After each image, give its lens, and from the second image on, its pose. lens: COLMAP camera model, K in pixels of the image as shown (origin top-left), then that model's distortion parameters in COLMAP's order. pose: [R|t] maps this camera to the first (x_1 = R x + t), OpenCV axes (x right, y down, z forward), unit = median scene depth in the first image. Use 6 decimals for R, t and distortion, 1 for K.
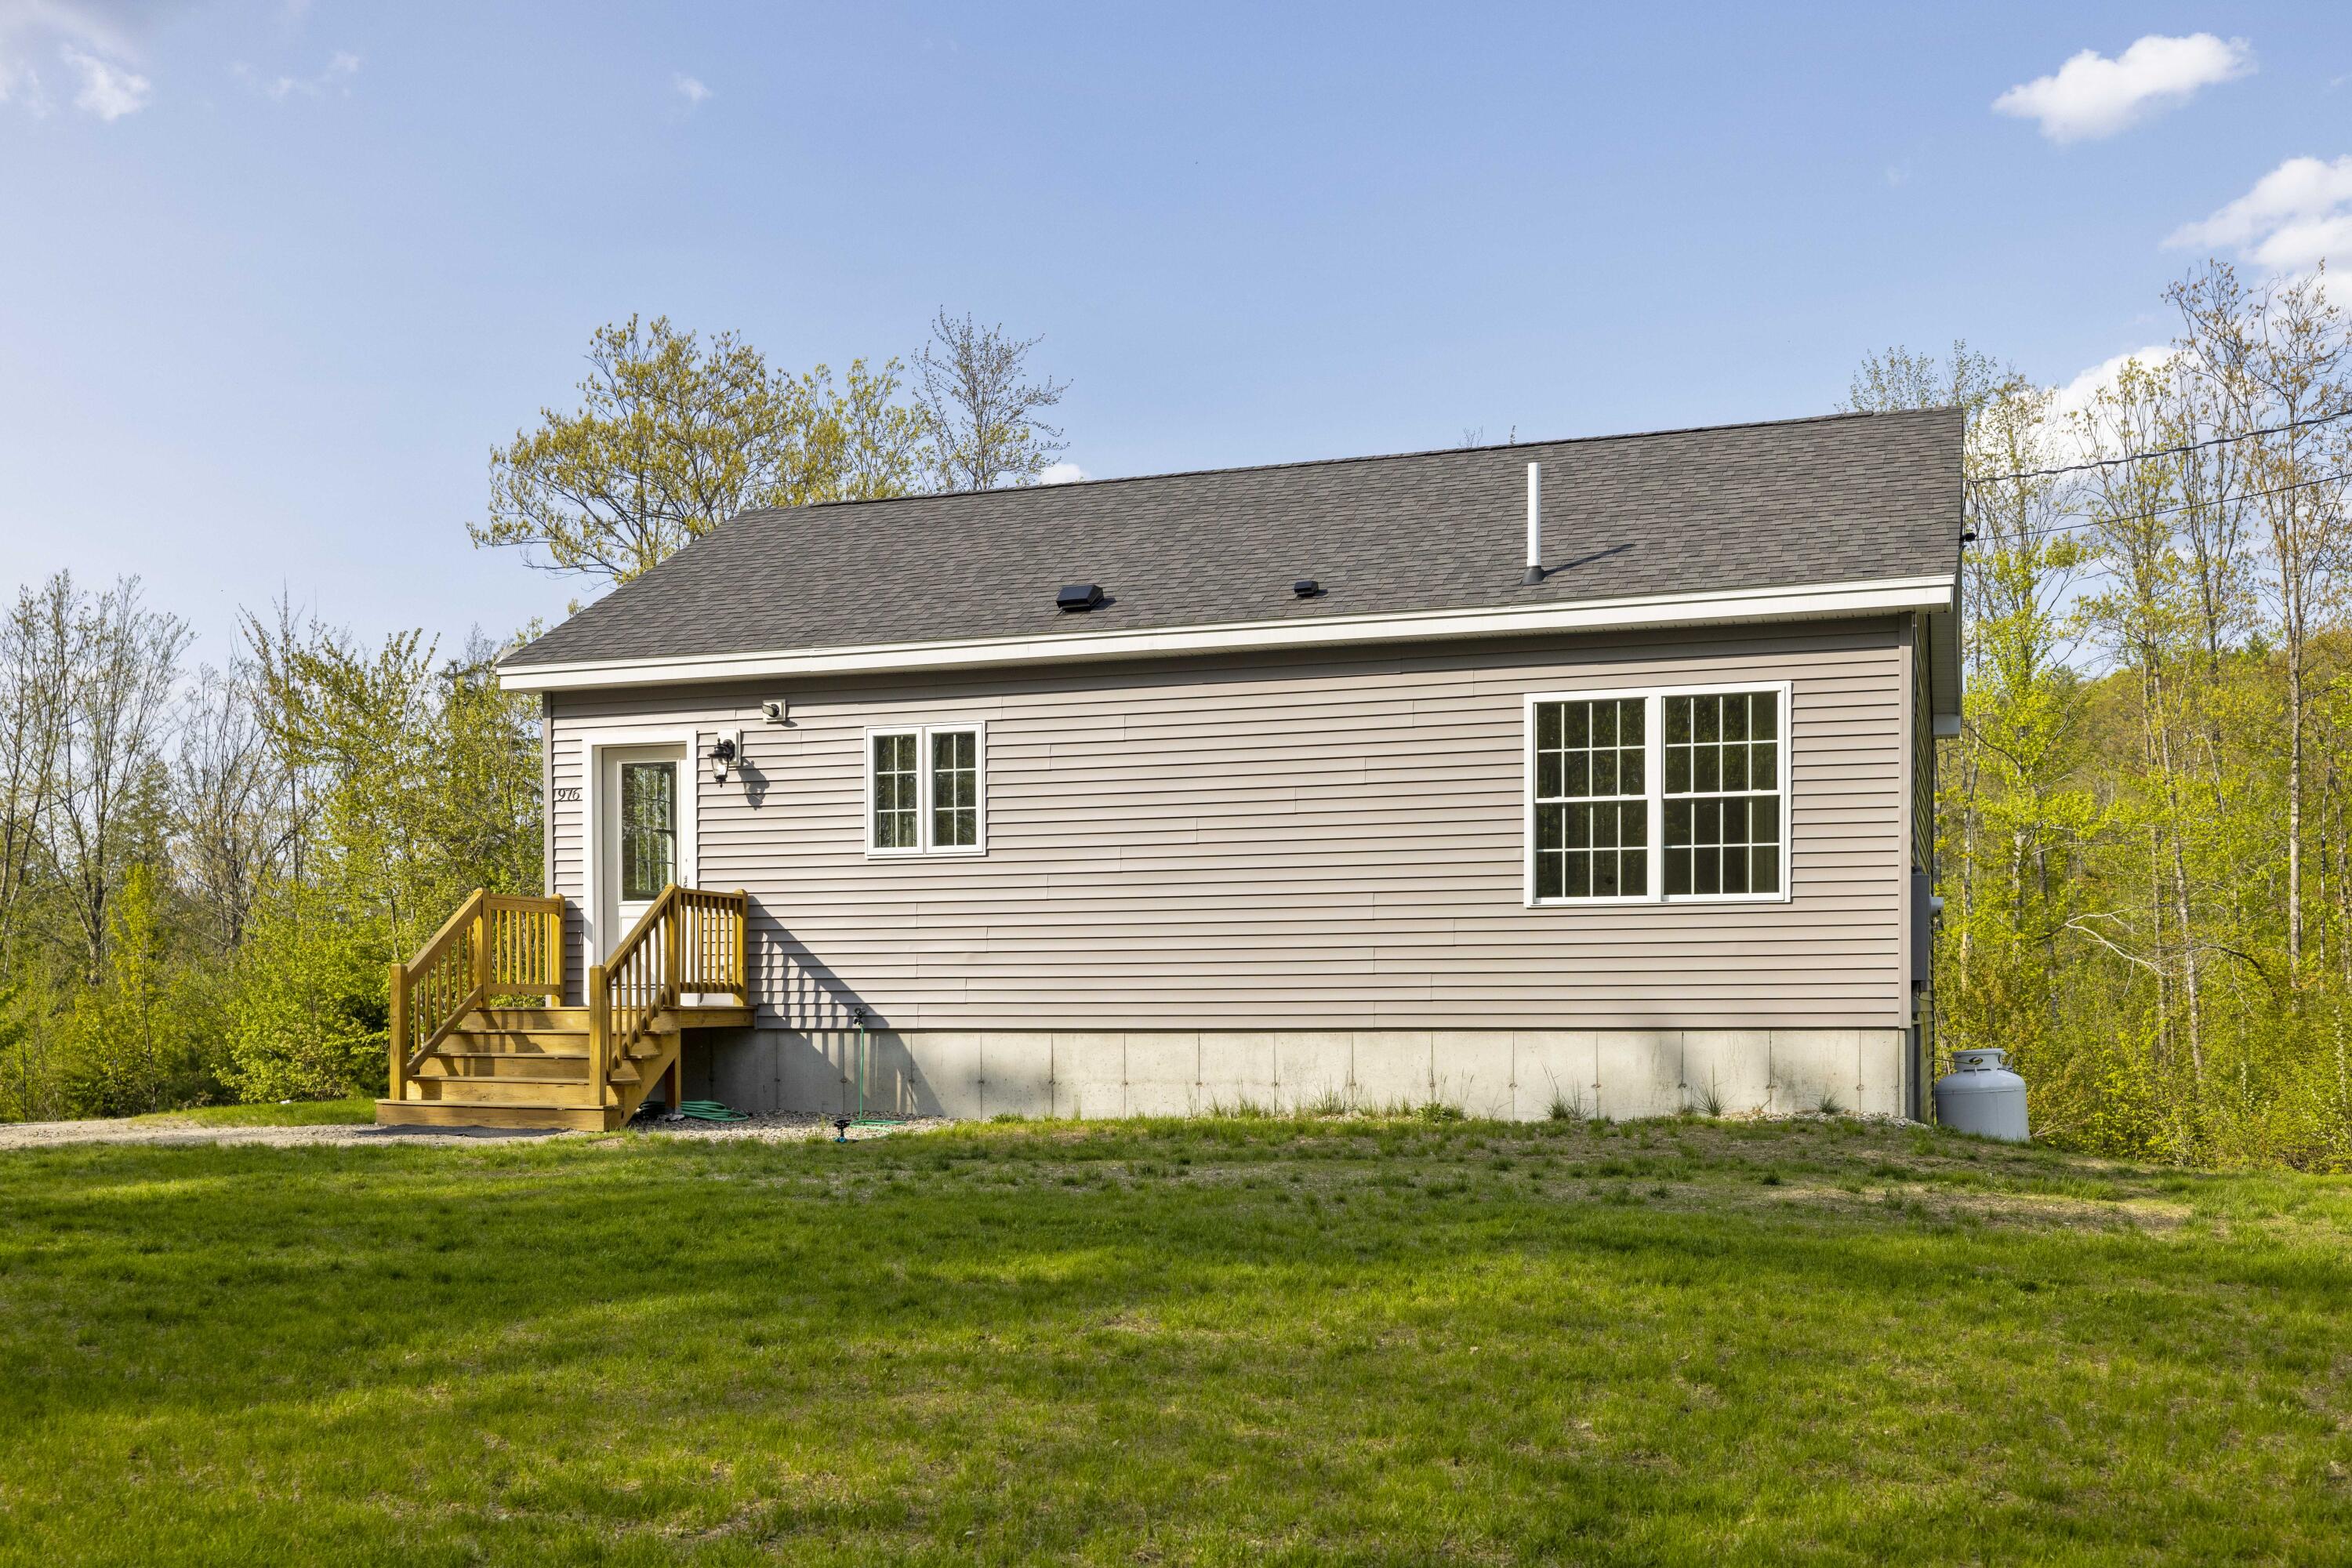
lens RADIAL K [[2360.5, 0, 1177.5], [0, 2360.5, 795.1], [0, 0, 1]] dist [-0.005164, 0.000000]
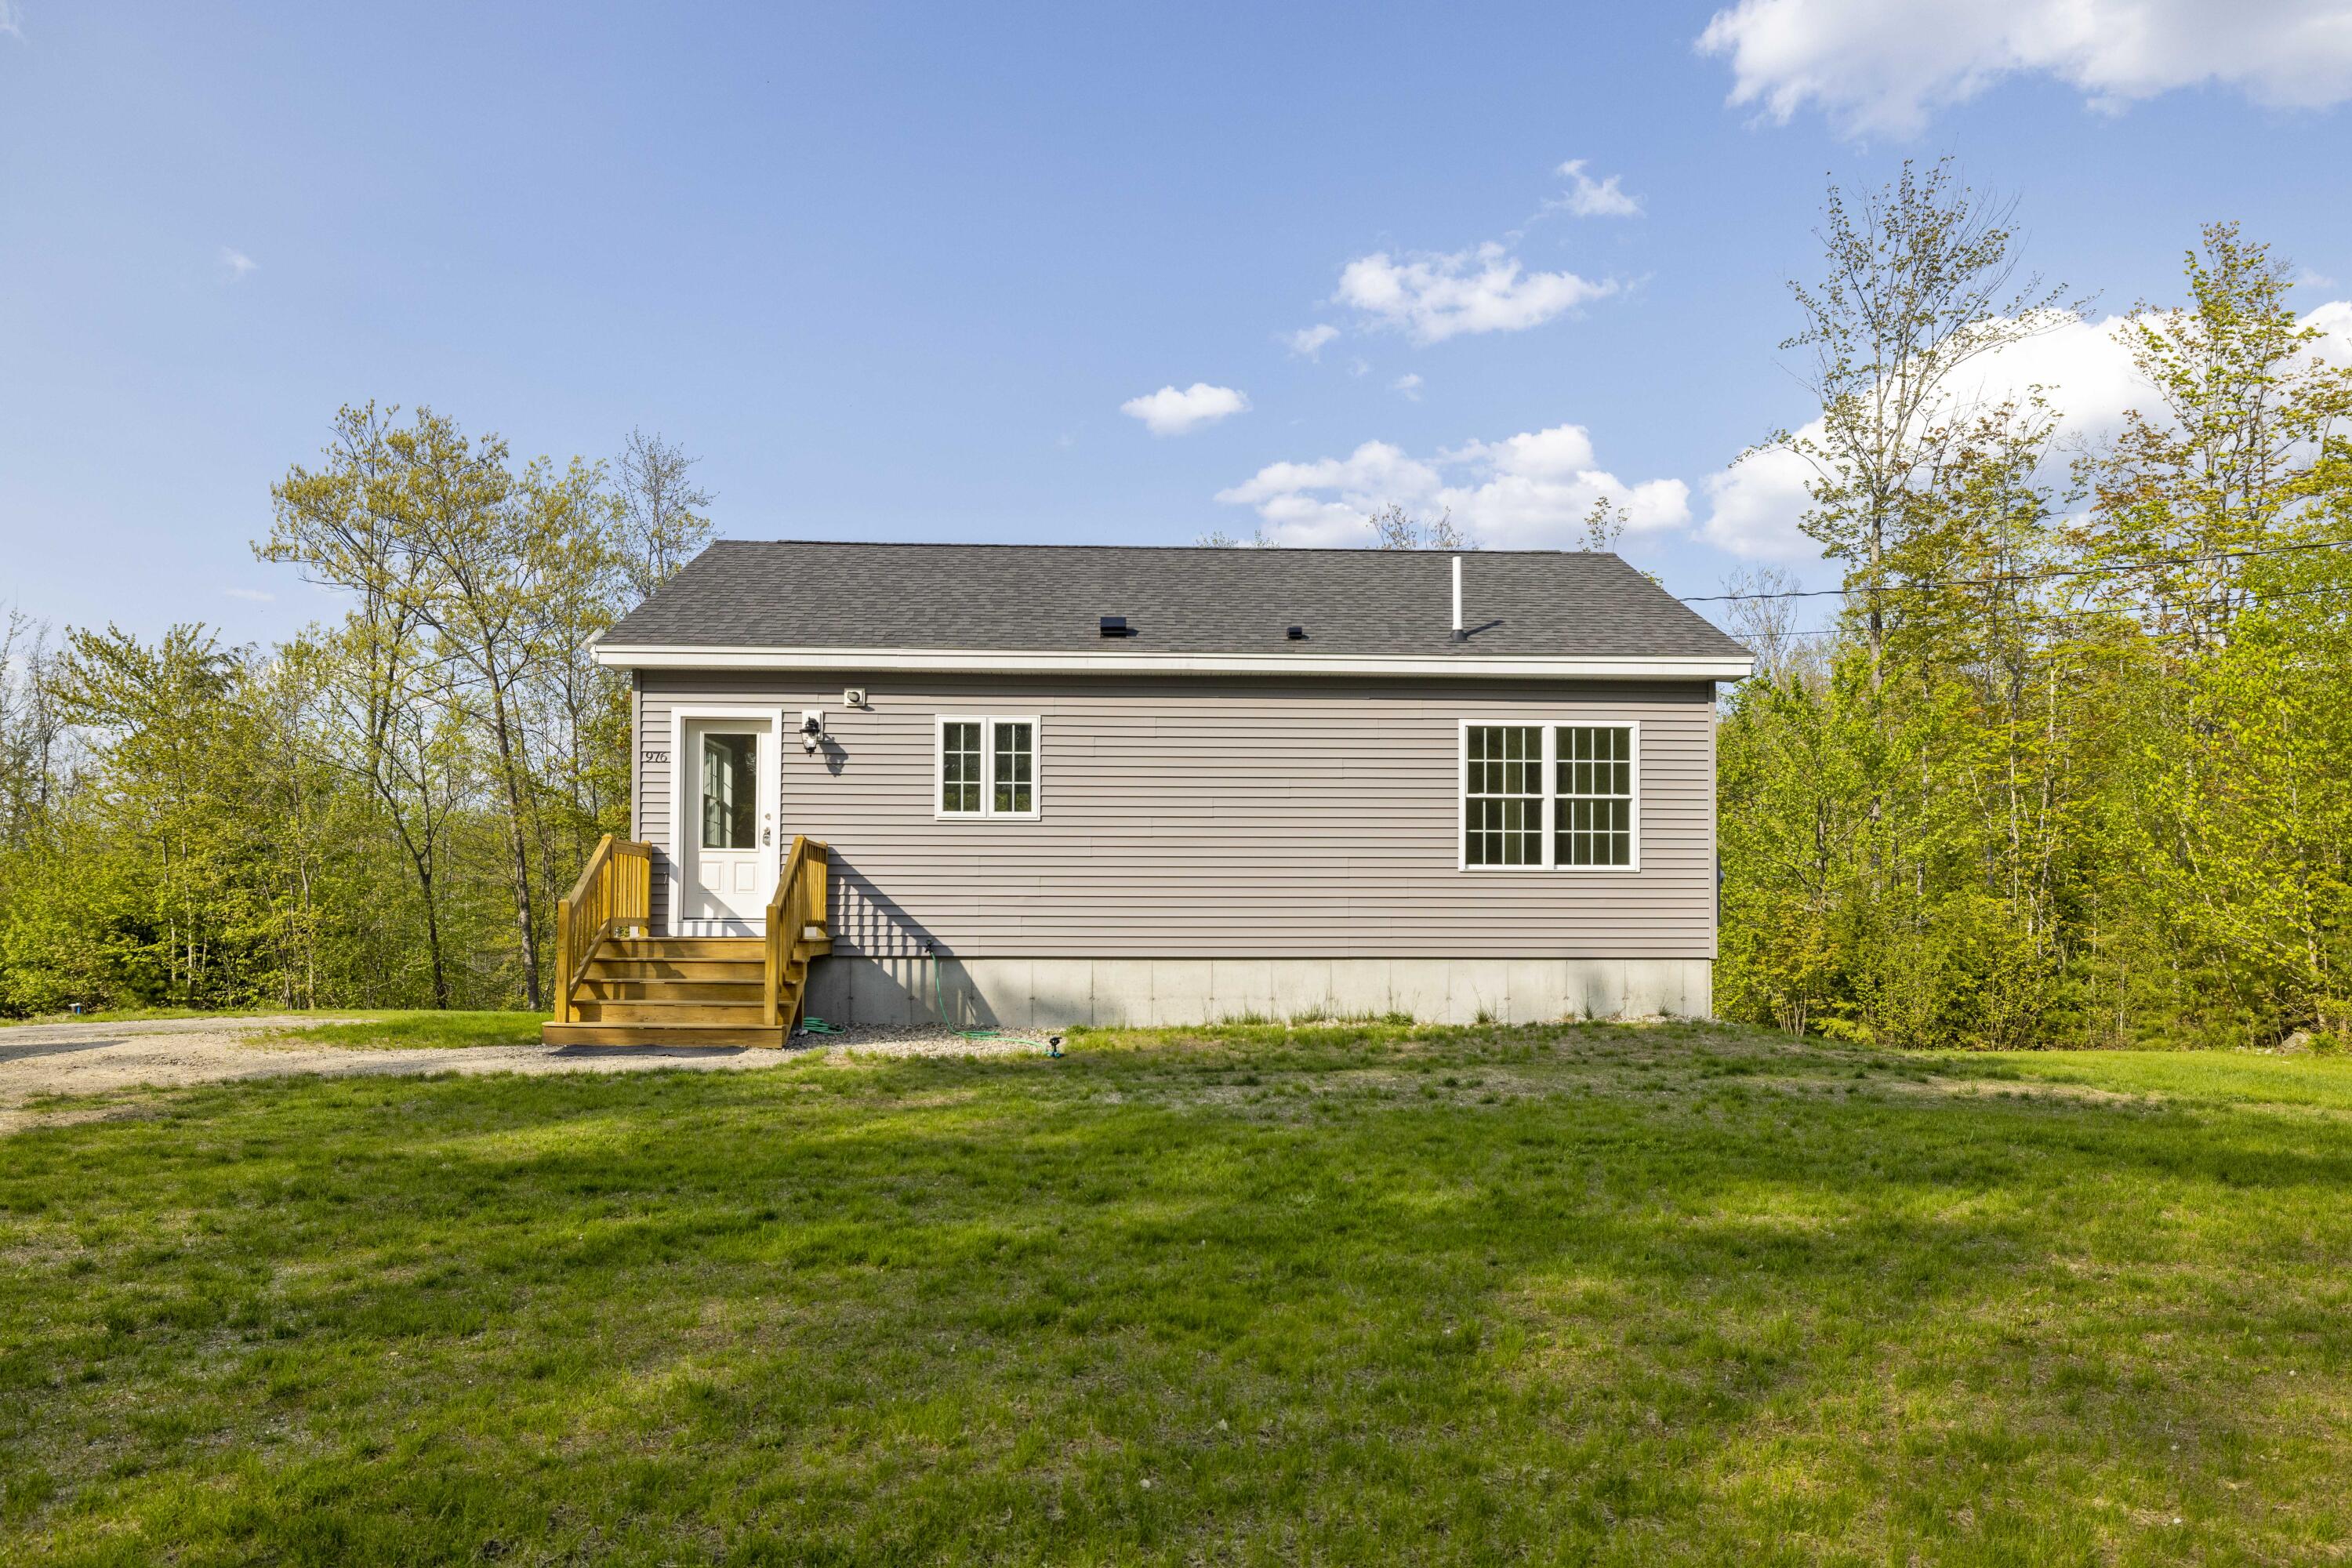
lens RADIAL K [[1439.1, 0, 1174.7], [0, 1439.1, 762.2], [0, 0, 1]] dist [0.003545, 0.002076]
pose [[0.928003, 0.049318, 0.369294, -0.299508], [-0.041012, 0.998699, -0.030313, 0.014385], [-0.370308, 0.012985, 0.928818, 0.244880]]
